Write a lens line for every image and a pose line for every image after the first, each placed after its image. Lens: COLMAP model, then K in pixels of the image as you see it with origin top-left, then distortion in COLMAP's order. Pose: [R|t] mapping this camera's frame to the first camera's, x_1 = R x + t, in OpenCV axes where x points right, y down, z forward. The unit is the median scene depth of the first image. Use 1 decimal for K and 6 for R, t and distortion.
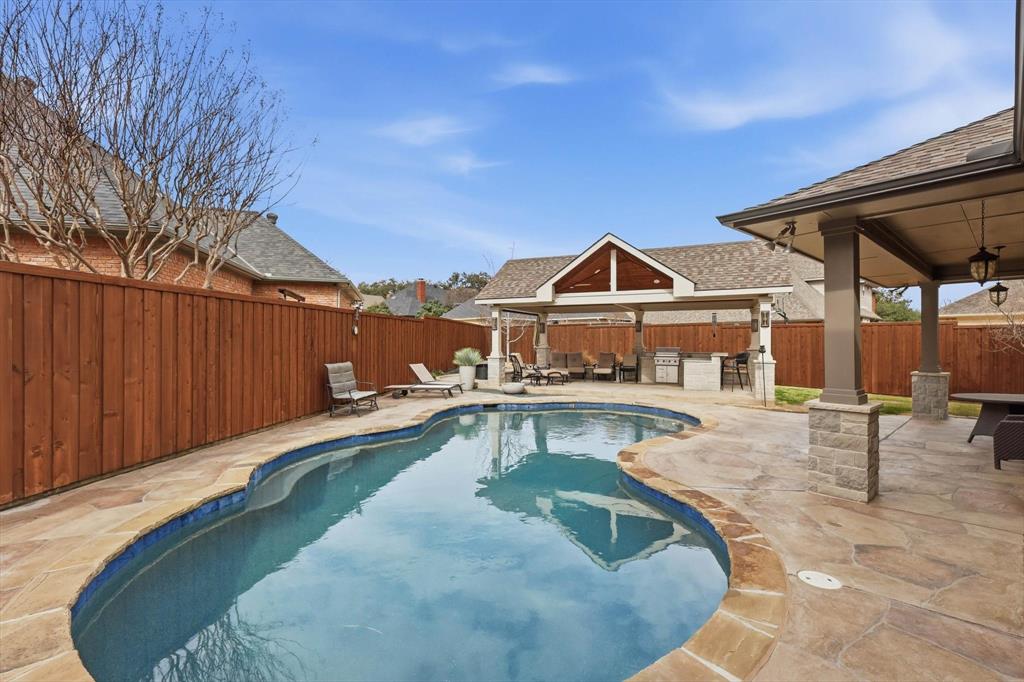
lens RADIAL K [[458.1, 0, 513.0], [0, 458.1, 344.7], [0, 0, 1]] dist [0.001830, -0.000076]
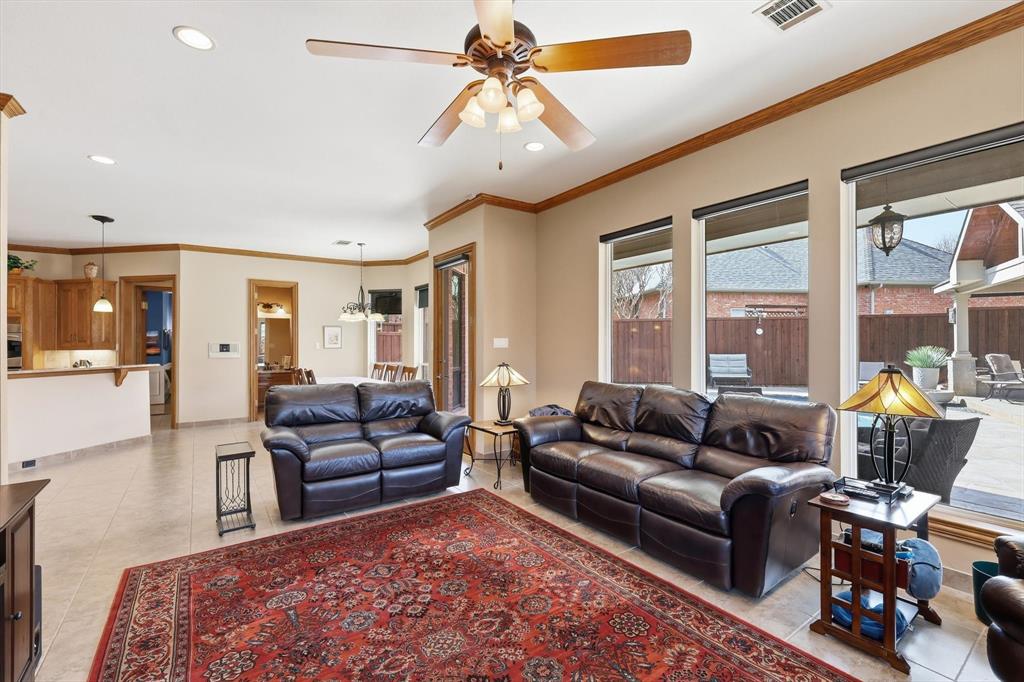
lens RADIAL K [[448.0, 0, 512.9], [0, 448.0, 343.3], [0, 0, 1]] dist [0.003850, -0.000402]
pose [[-0.127066, -0.005080, -0.991881, 0.825043], [-0.002643, 0.999985, -0.004783, 0.007856], [0.991891, 0.002014, -0.127078, 0.346499]]
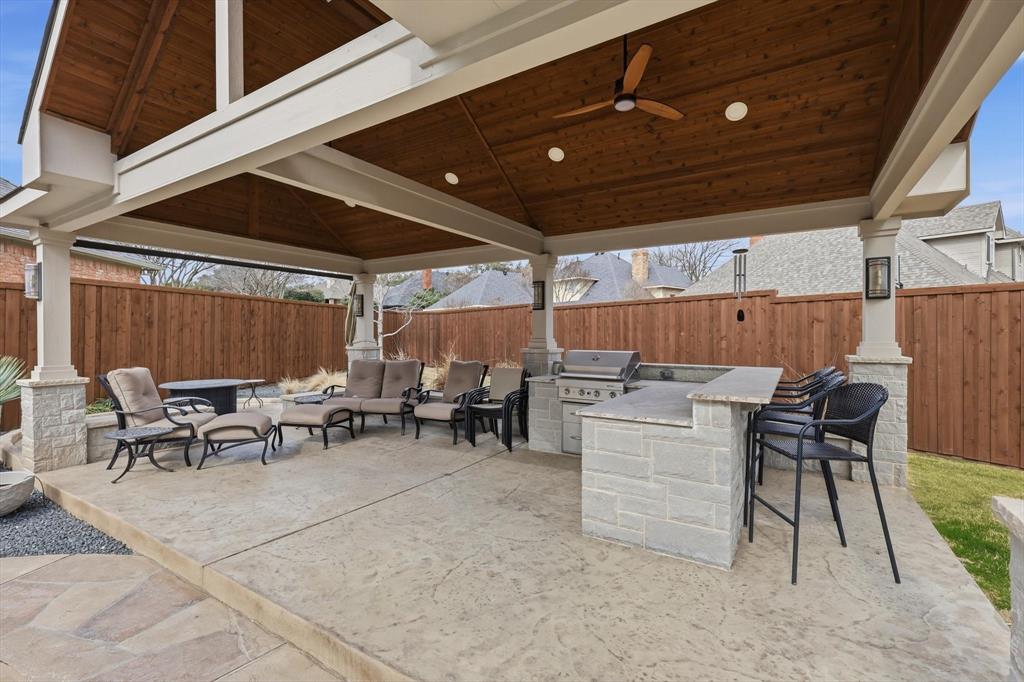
lens RADIAL K [[448.0, 0, 512.9], [0, 448.0, 343.3], [0, 0, 1]] dist [0.003850, -0.000402]
pose [[0.992705, 0.001139, -0.120563, 0.344014], [0.000089, 0.999948, 0.010173, -0.003736], [0.120568, -0.010110, 0.992654, 0.718357]]
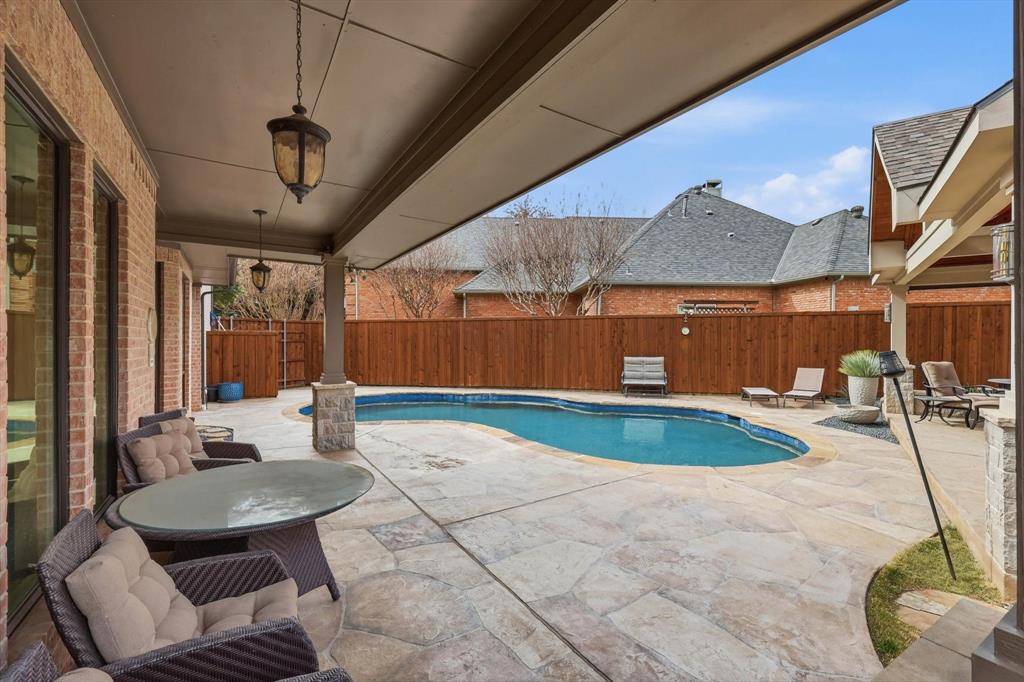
lens RADIAL K [[448.0, 0, 512.9], [0, 448.0, 343.3], [0, 0, 1]] dist [0.003850, -0.000402]
pose [[-0.192647, 0.001619, -0.981267, 0.667218], [-0.008249, 0.999961, 0.003269, -0.000978], [0.981233, 0.008724, -0.192626, 0.612483]]
